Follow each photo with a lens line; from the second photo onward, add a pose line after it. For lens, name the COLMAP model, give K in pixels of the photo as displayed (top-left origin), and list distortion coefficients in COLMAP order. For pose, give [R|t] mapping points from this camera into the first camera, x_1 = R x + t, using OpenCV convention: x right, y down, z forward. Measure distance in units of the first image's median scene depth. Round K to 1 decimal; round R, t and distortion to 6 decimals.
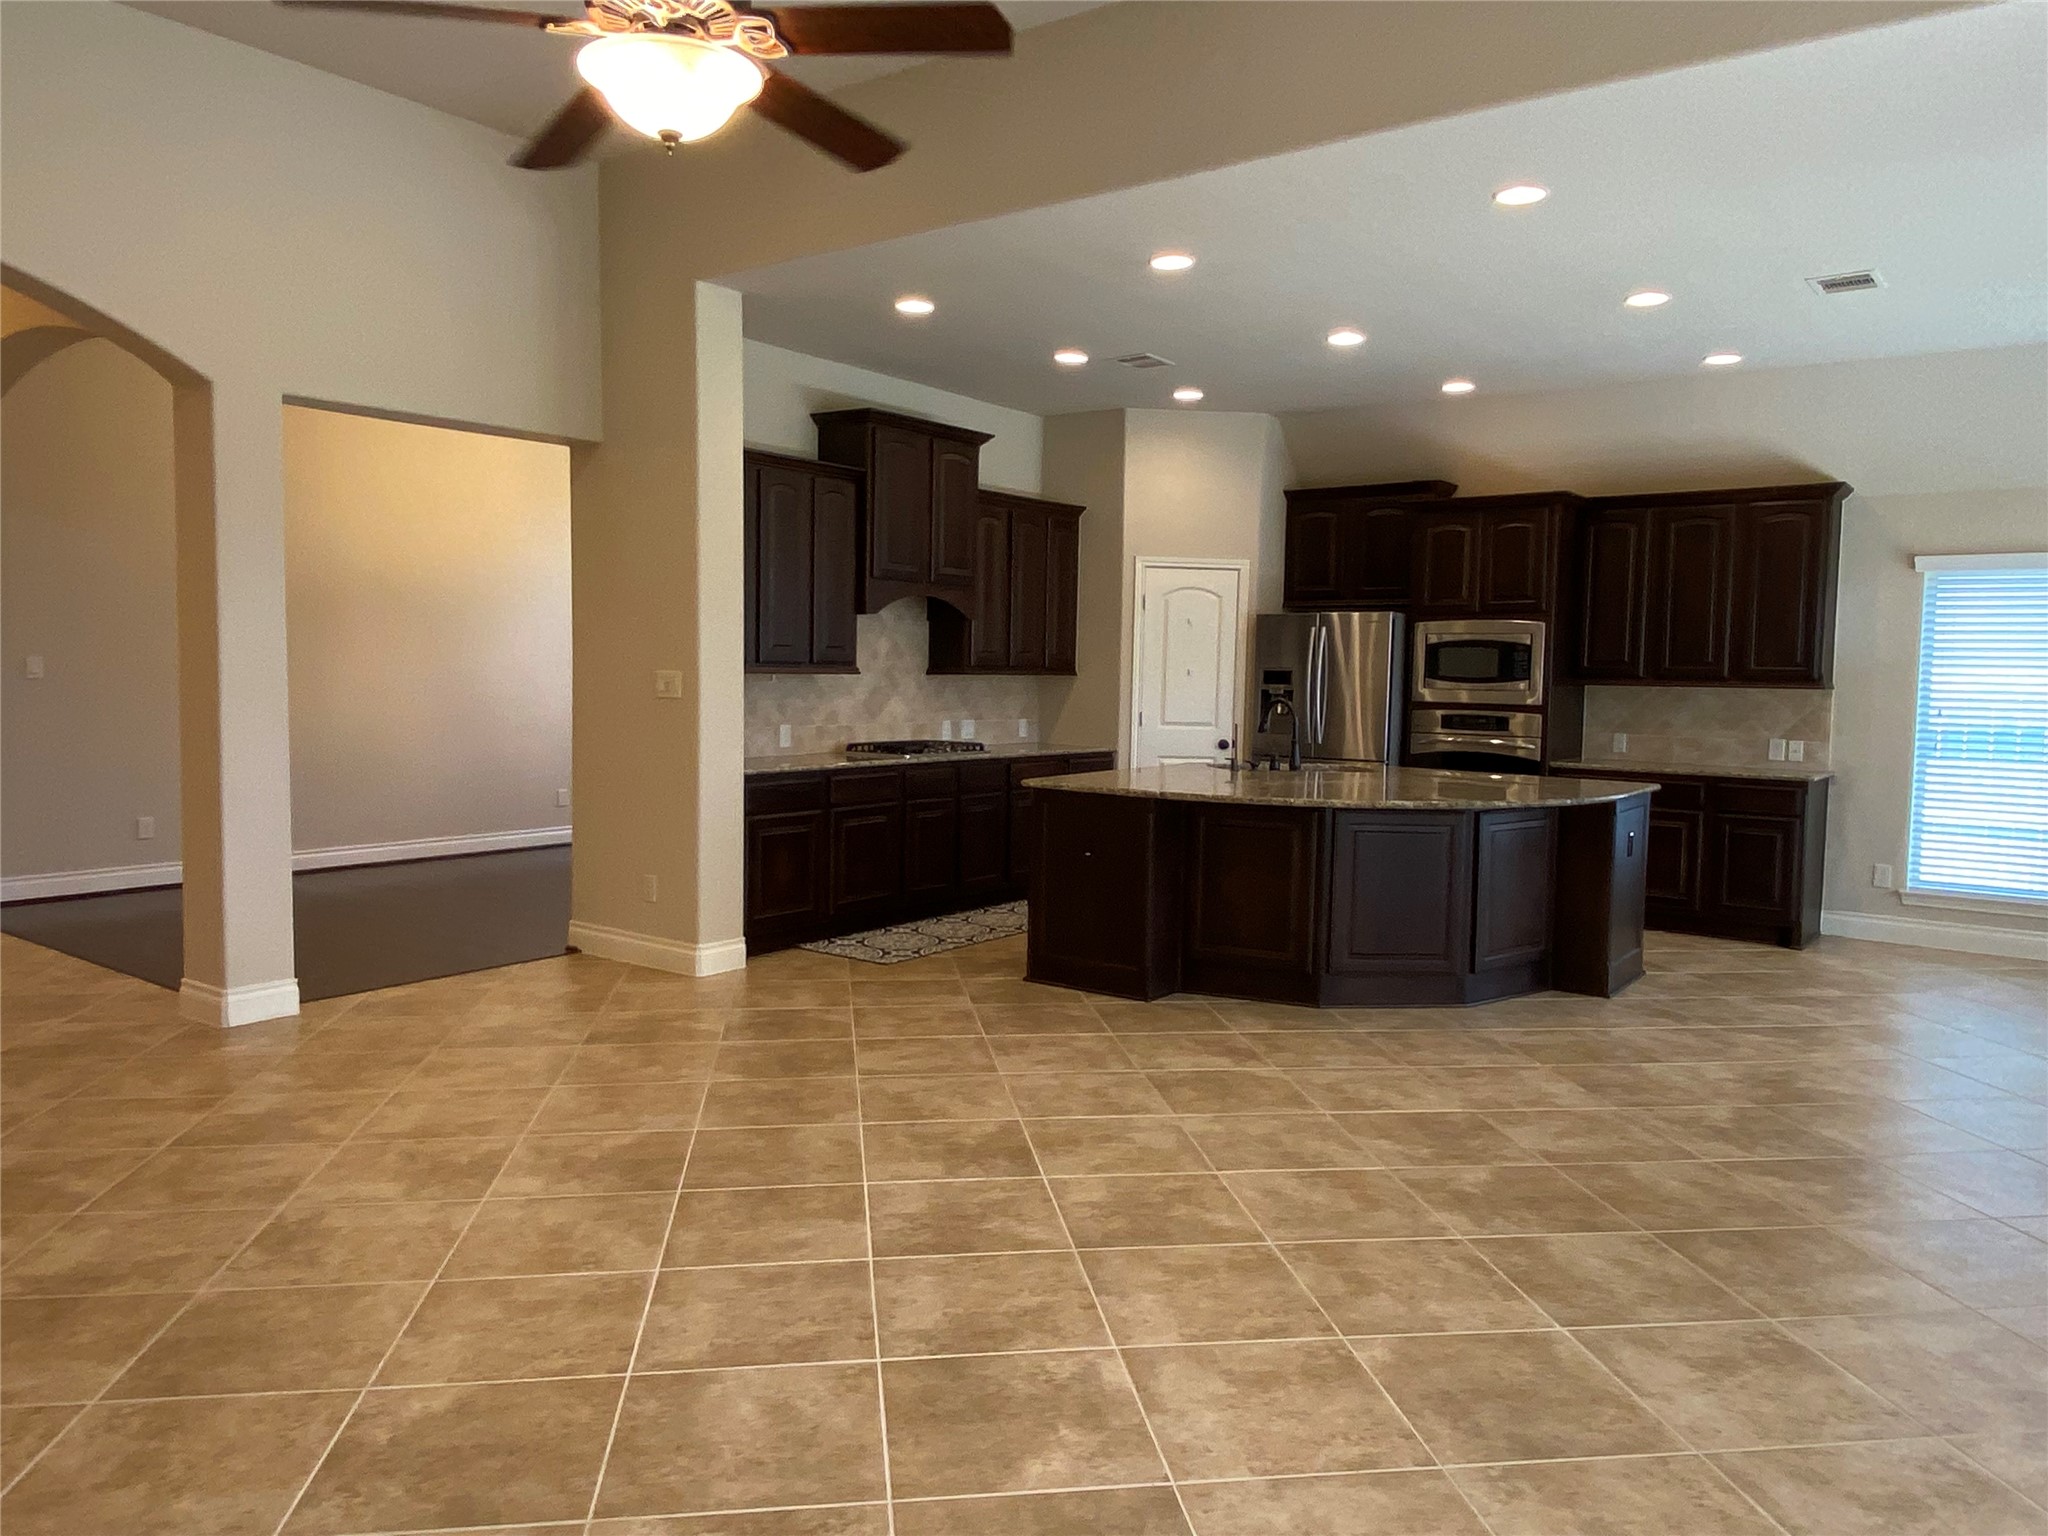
lens RADIAL K [[1428.7, 0, 1024.4], [0, 1428.7, 758.4], [0, 0, 1]] dist [0.099839, -0.128765]
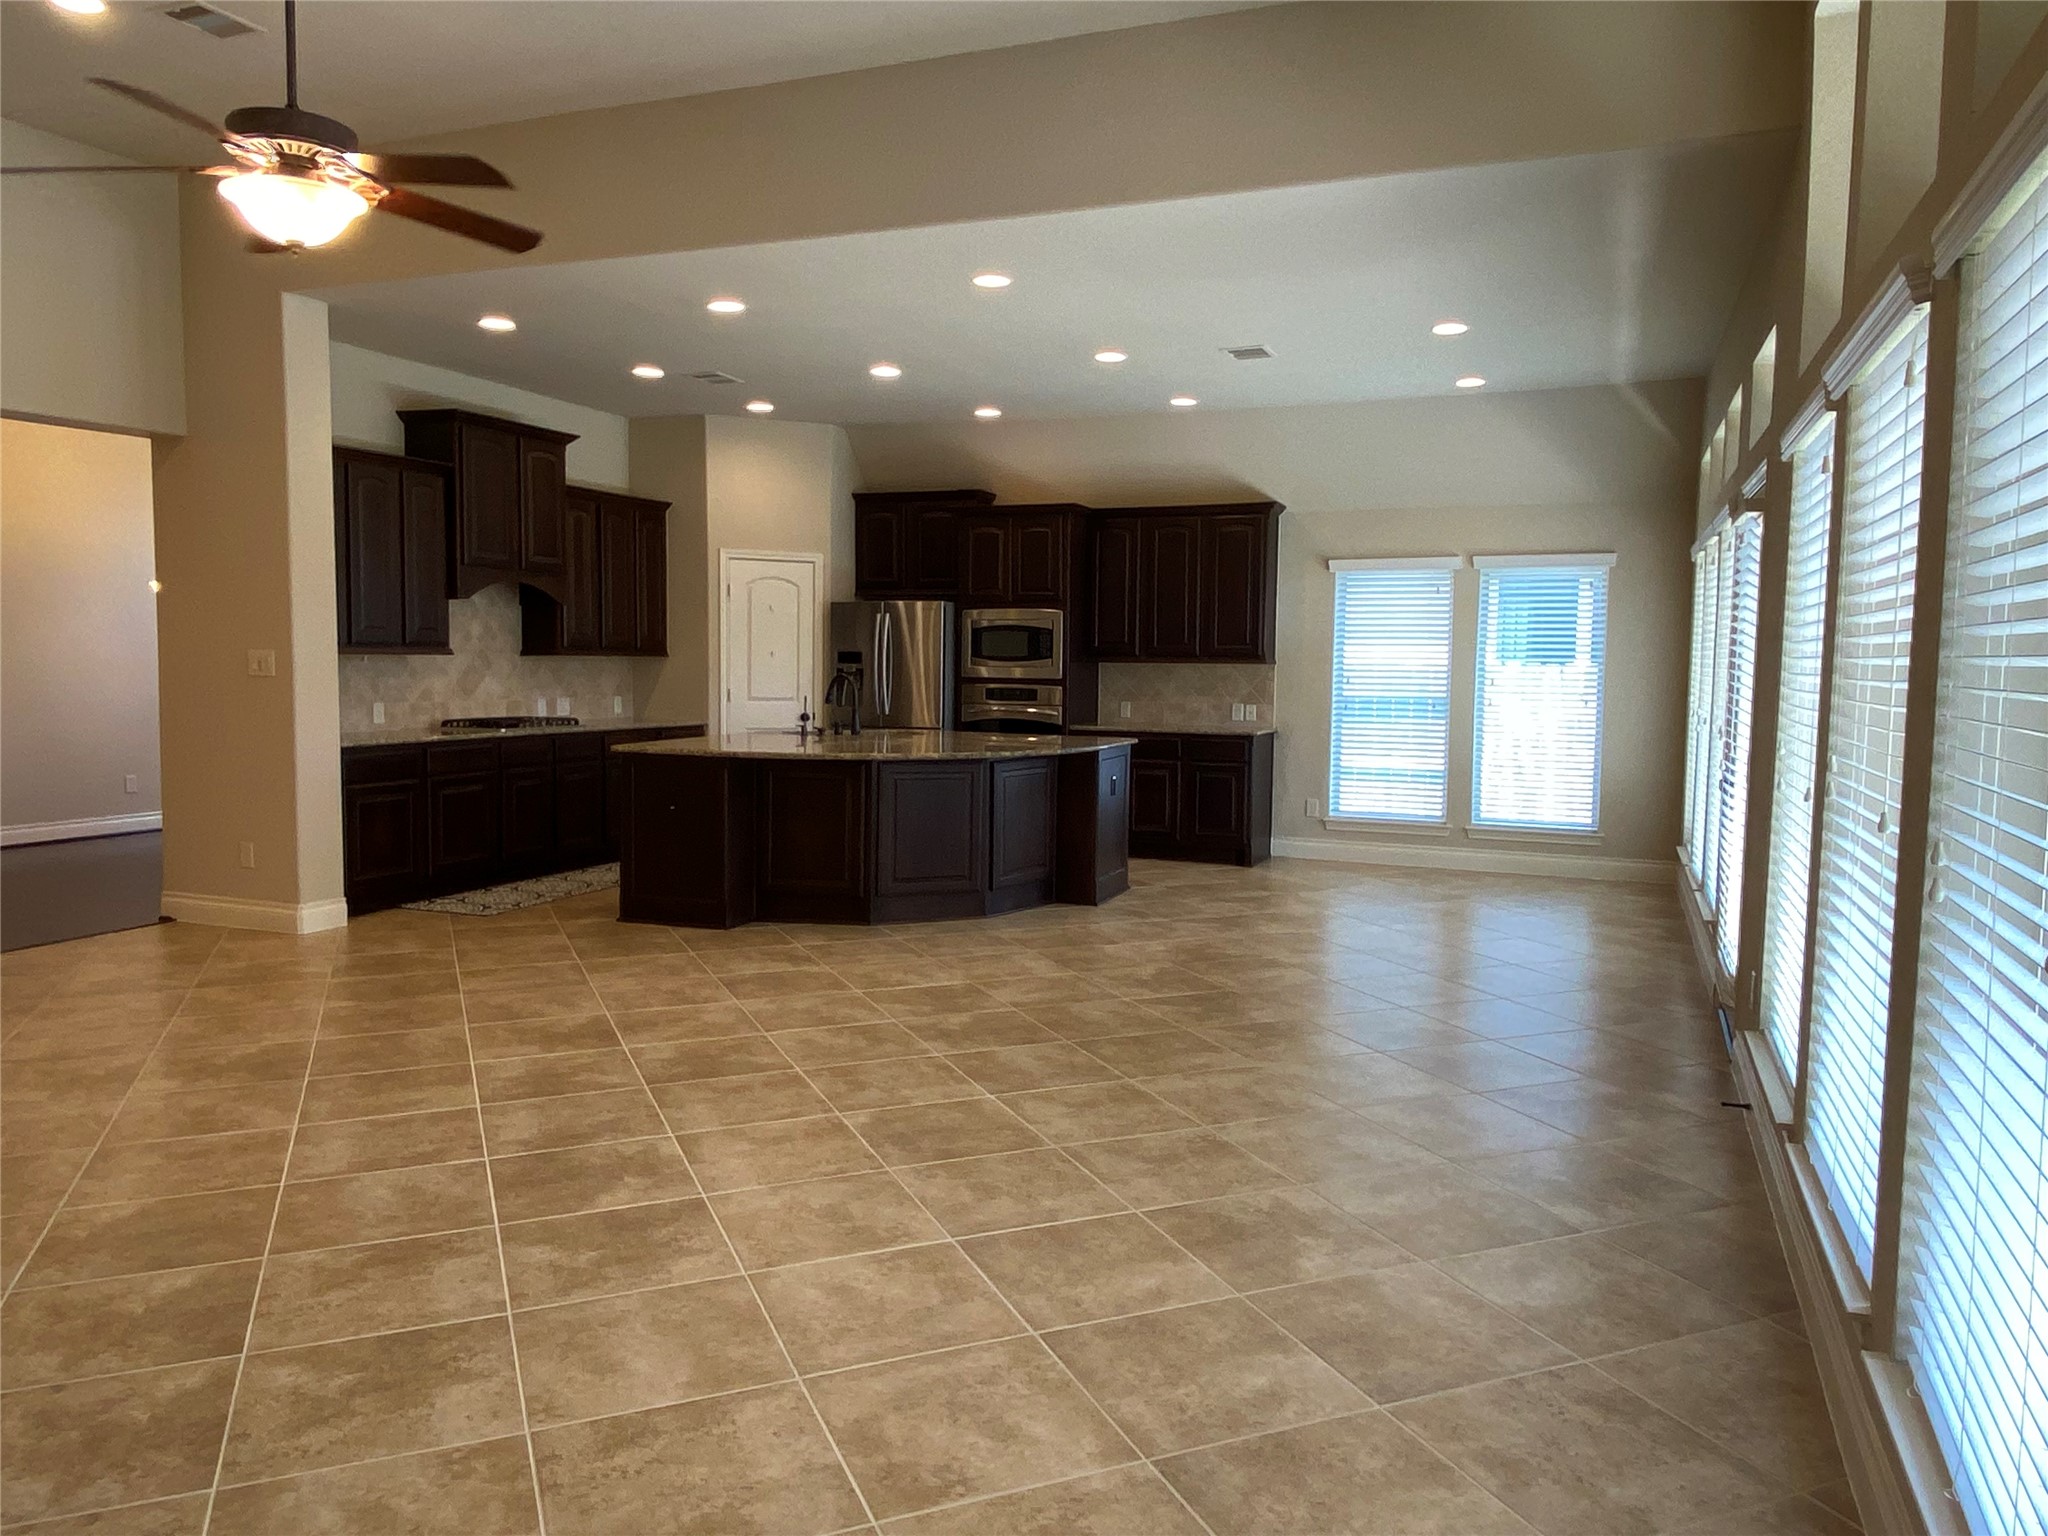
lens RADIAL K [[1428.7, 0, 1024.4], [0, 1428.7, 758.4], [0, 0, 1]] dist [0.099839, -0.128765]
pose [[0.965590, -0.025202, 0.258846, 0.018097], [0.022869, 0.999666, 0.012019, 0.017915], [-0.259063, -0.005686, 0.965844, -0.184196]]
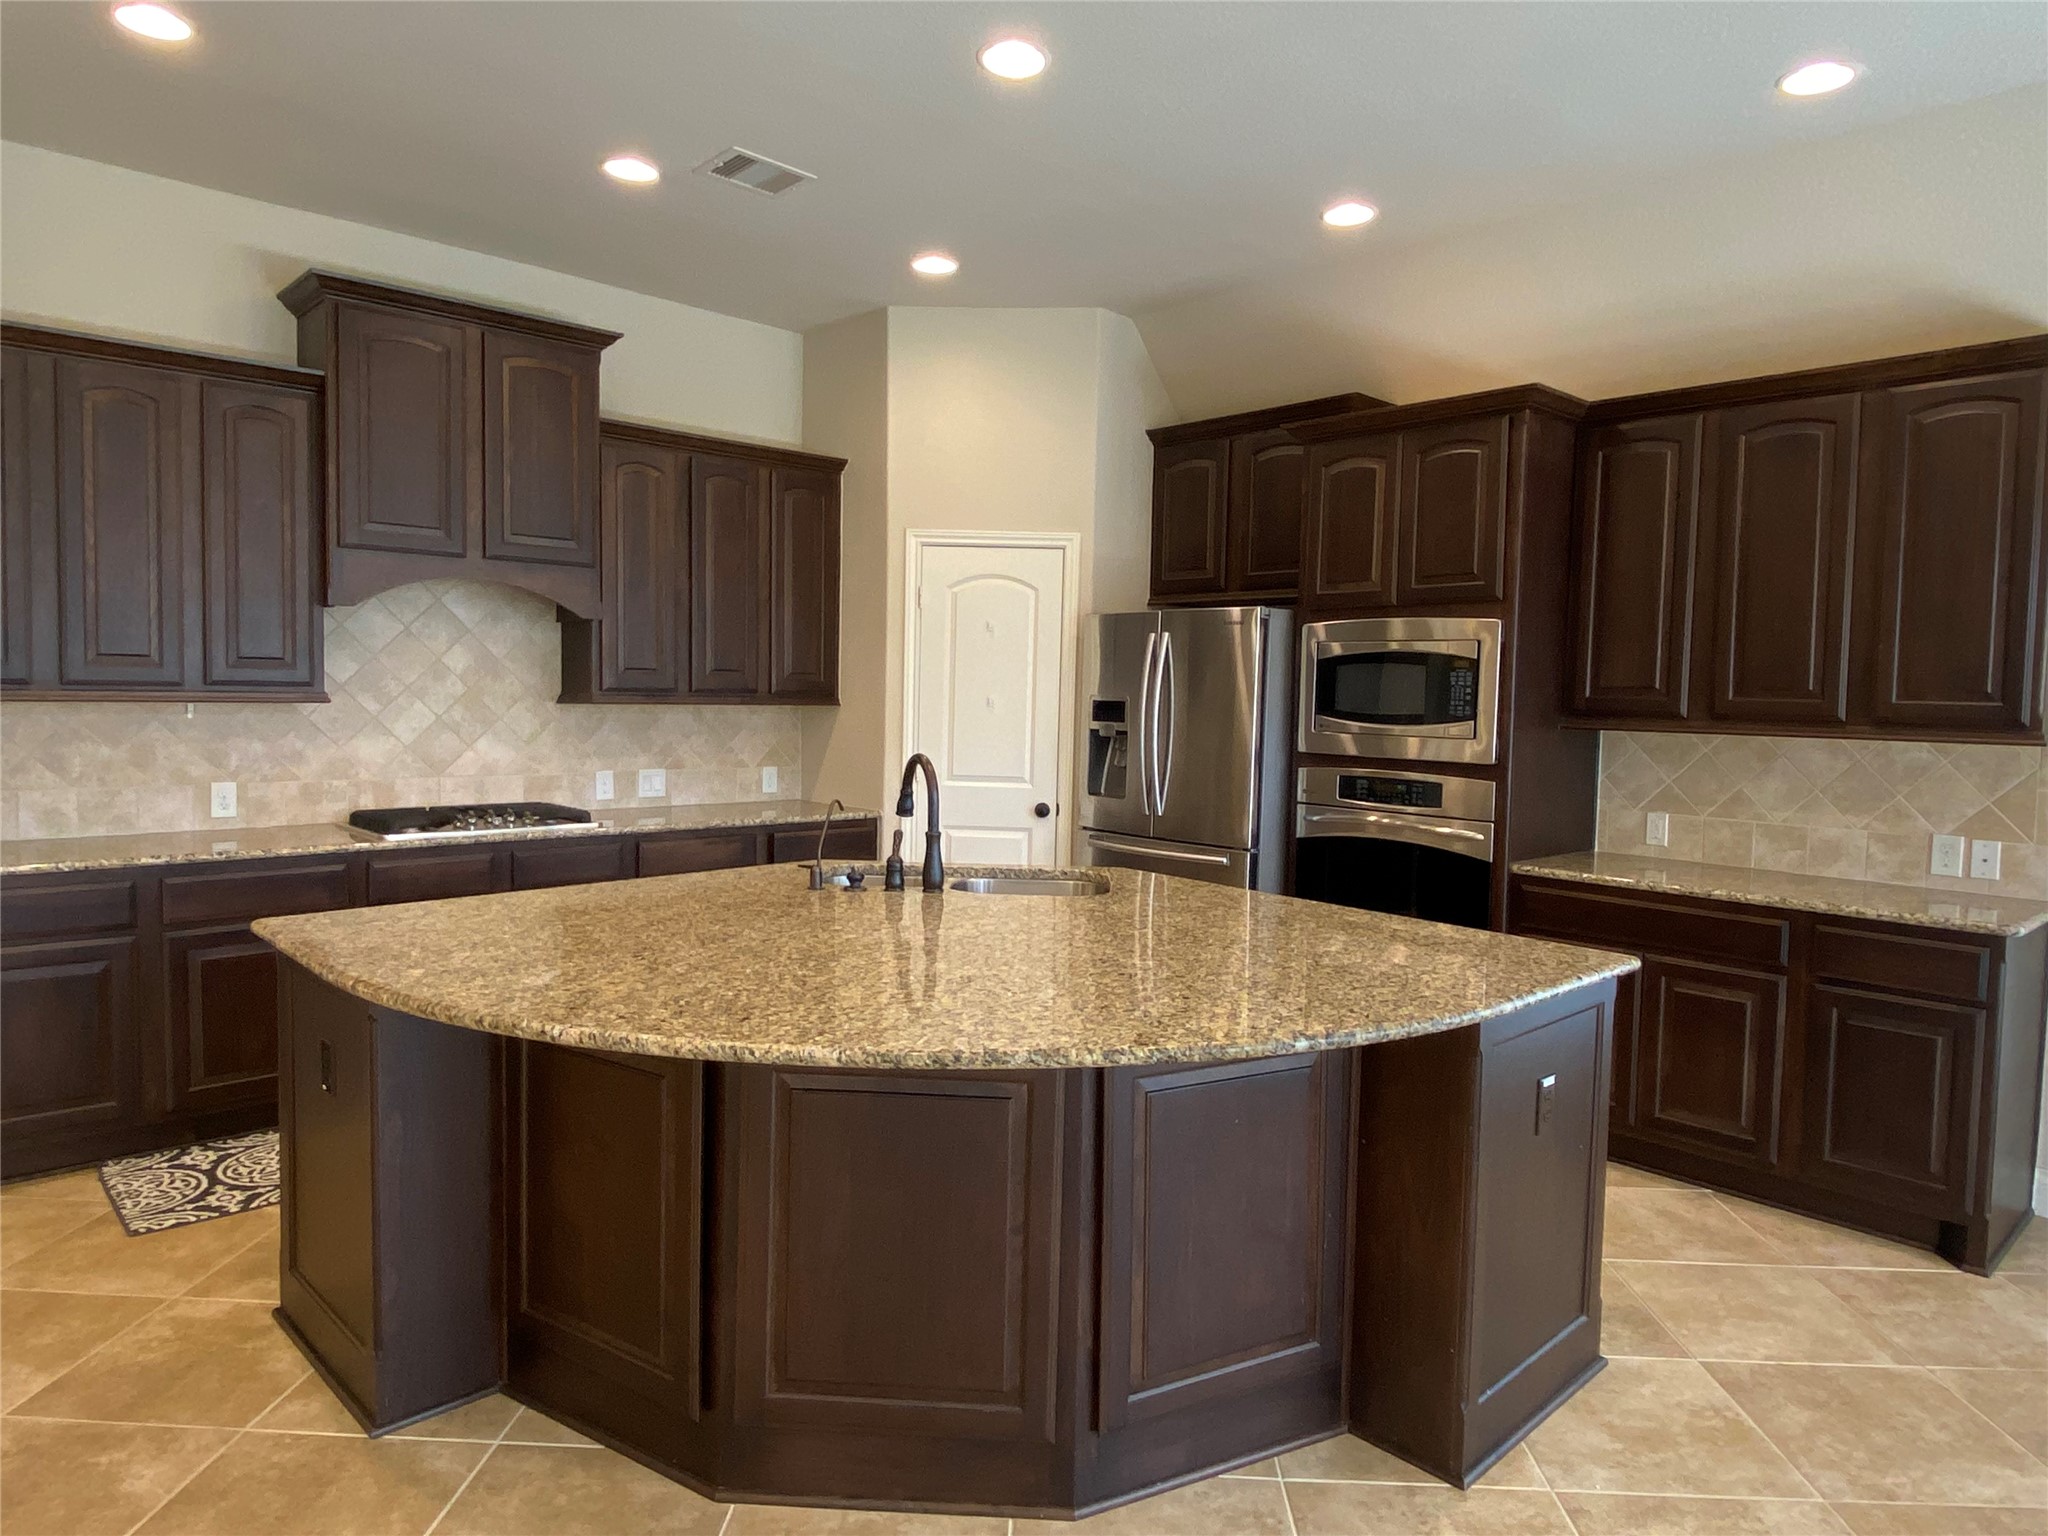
lens RADIAL K [[1263.1, 0, 1021.6], [0, 1263.1, 762.3], [0, 0, 1]] dist [0.052379, -0.059787]
pose [[0.984304, 0.013626, -0.175952, 0.315597], [-0.015236, 0.999853, -0.007803, -0.037422], [0.175820, 0.010361, 0.984368, 0.569973]]
